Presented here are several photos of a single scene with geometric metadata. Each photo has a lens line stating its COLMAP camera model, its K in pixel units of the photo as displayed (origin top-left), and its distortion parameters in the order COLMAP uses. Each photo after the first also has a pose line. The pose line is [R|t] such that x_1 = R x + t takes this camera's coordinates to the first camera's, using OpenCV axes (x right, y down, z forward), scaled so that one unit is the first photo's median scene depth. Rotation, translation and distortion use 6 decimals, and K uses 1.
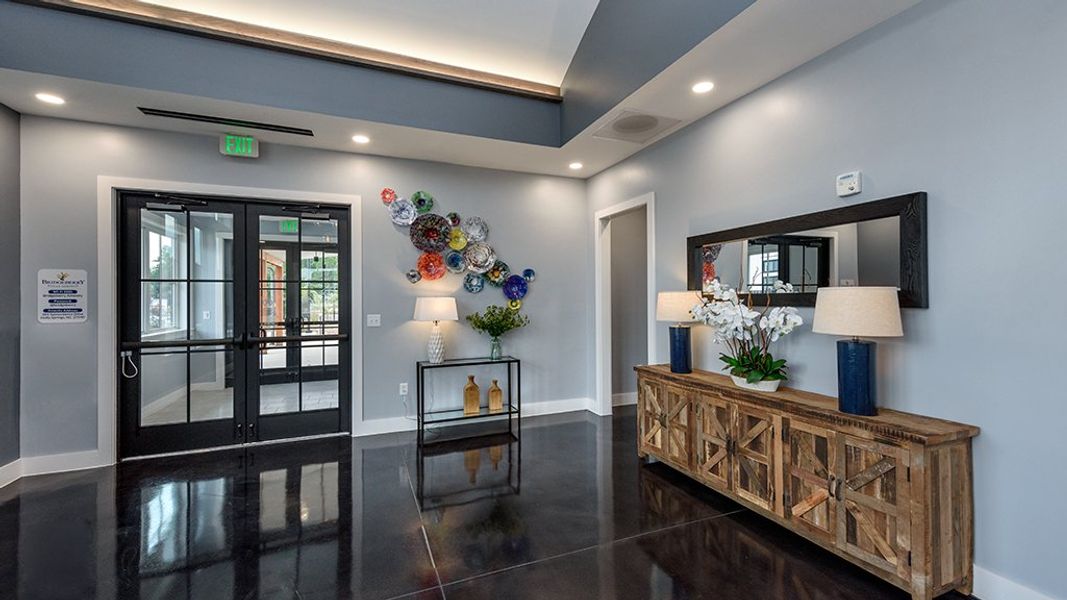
lens RADIAL K [[422.5, 0, 550.6], [0, 422.5, 297.1], [0, 0, 1]] dist [0.001561, 0.000089]
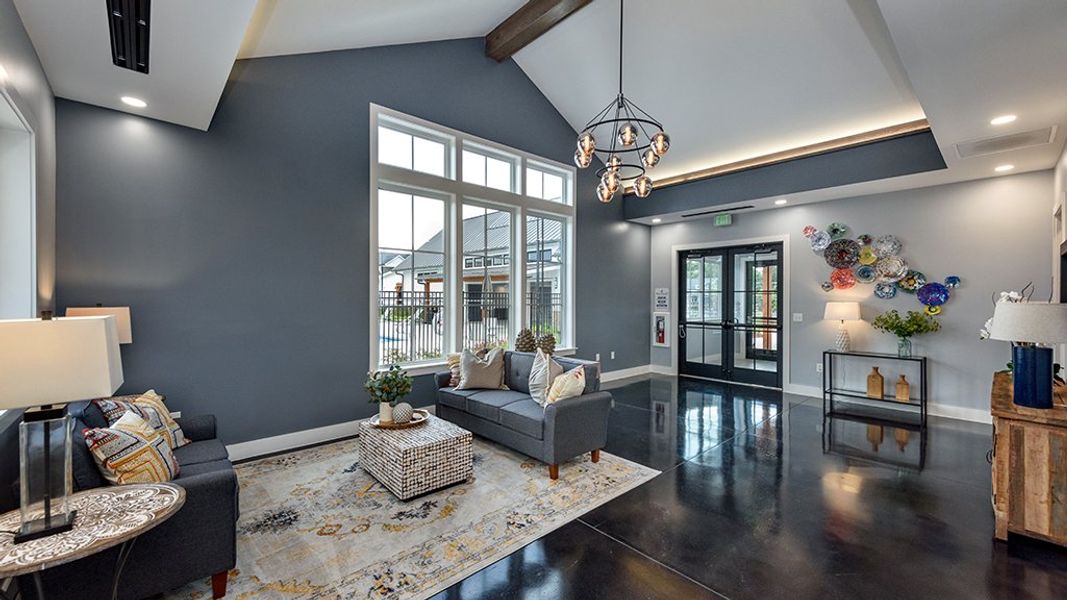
lens RADIAL K [[422.5, 0, 550.6], [0, 422.5, 297.1], [0, 0, 1]] dist [0.001561, 0.000089]
pose [[0.361943, 0.005617, -0.932183, 0.699328], [-0.003986, 0.999982, 0.004478, -0.019863], [0.932192, 0.002094, 0.361959, -0.367838]]
